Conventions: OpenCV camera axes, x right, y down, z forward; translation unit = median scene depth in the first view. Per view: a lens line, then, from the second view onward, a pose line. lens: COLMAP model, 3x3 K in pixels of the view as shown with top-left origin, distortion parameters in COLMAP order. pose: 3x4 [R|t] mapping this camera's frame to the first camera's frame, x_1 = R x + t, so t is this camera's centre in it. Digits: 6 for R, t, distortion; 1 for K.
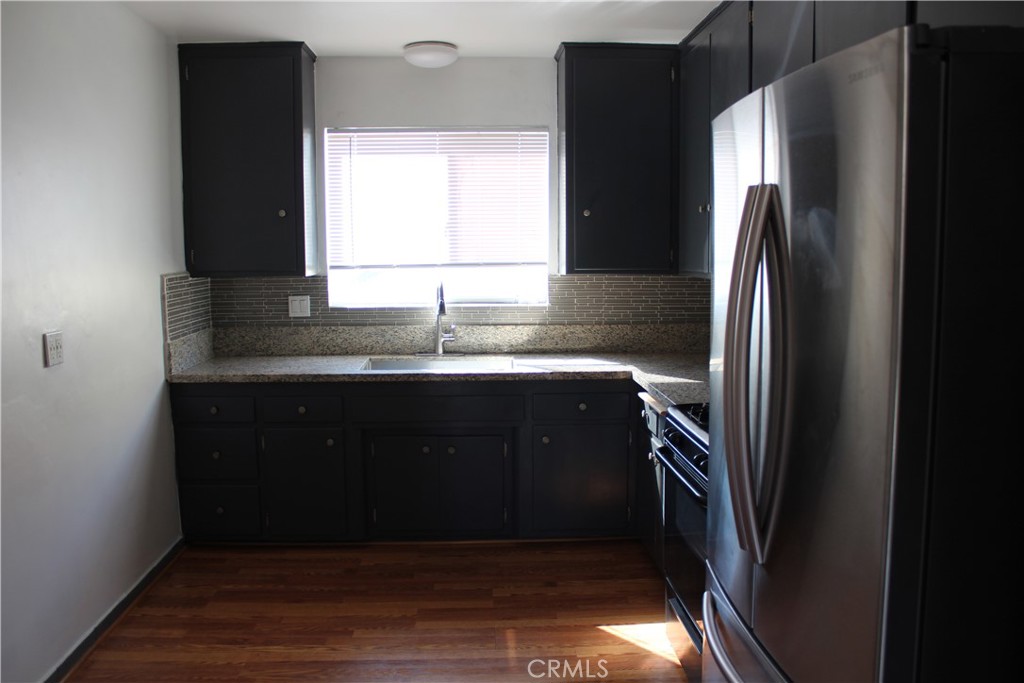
lens RADIAL K [[854.9, 0, 512.0], [0, 854.9, 341.5], [0, 0, 1]] dist [-0.142129, 0.129940]
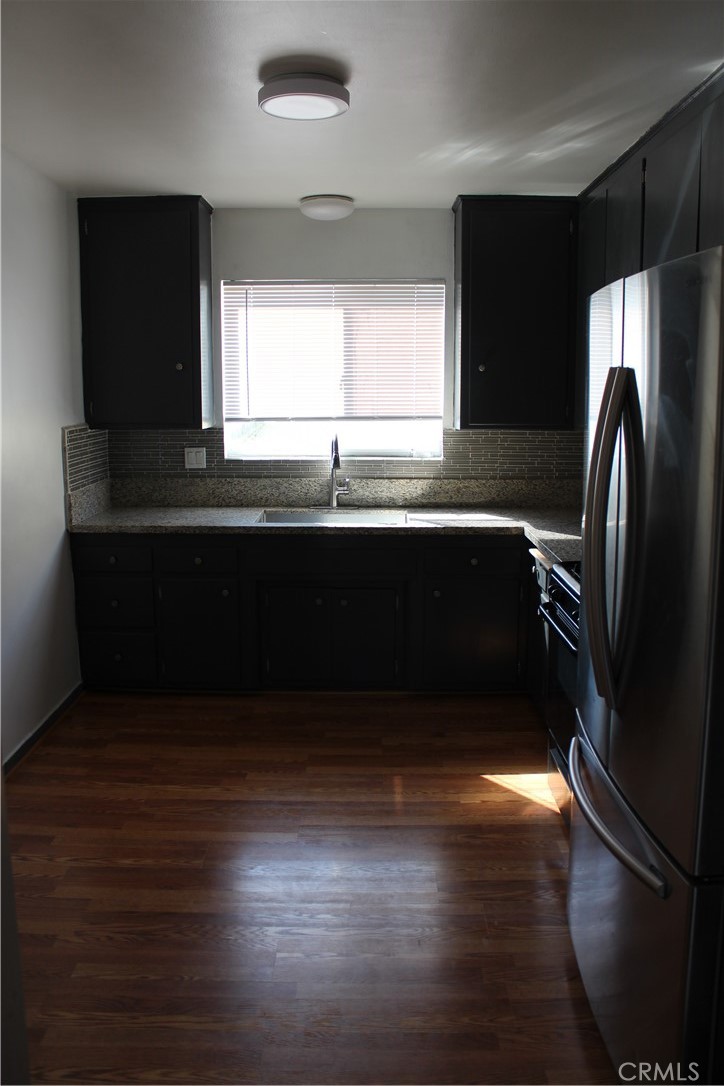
lens RADIAL K [[906.7, 0, 359.7], [0, 906.7, 526.3], [0, 0, 1]] dist [-0.142129, 0.129940]
pose [[0.998193, 0.013813, -0.058485, 0.008901], [-0.011420, 0.999092, 0.041056, -0.006970], [0.058999, -0.040314, 0.997444, -0.066880]]
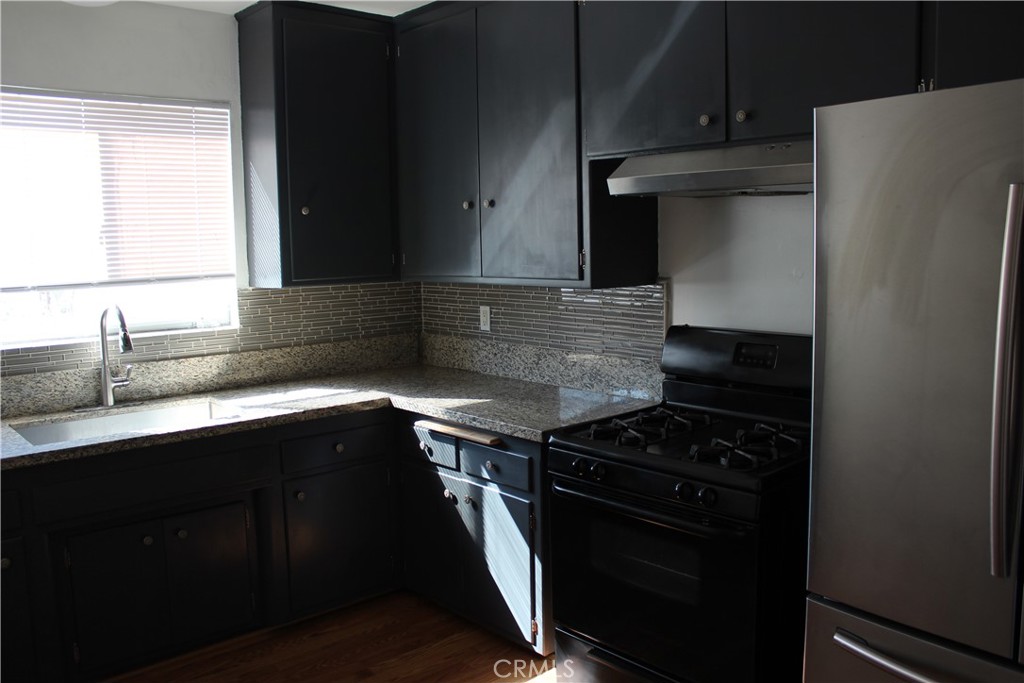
lens RADIAL K [[854.9, 0, 512.0], [0, 854.9, 341.5], [0, 0, 1]] dist [-0.142129, 0.129940]
pose [[0.786421, -0.086633, 0.611585, -0.257689], [0.088453, 0.995706, 0.027306, -0.030372], [-0.611325, 0.032622, 0.790707, 0.238791]]
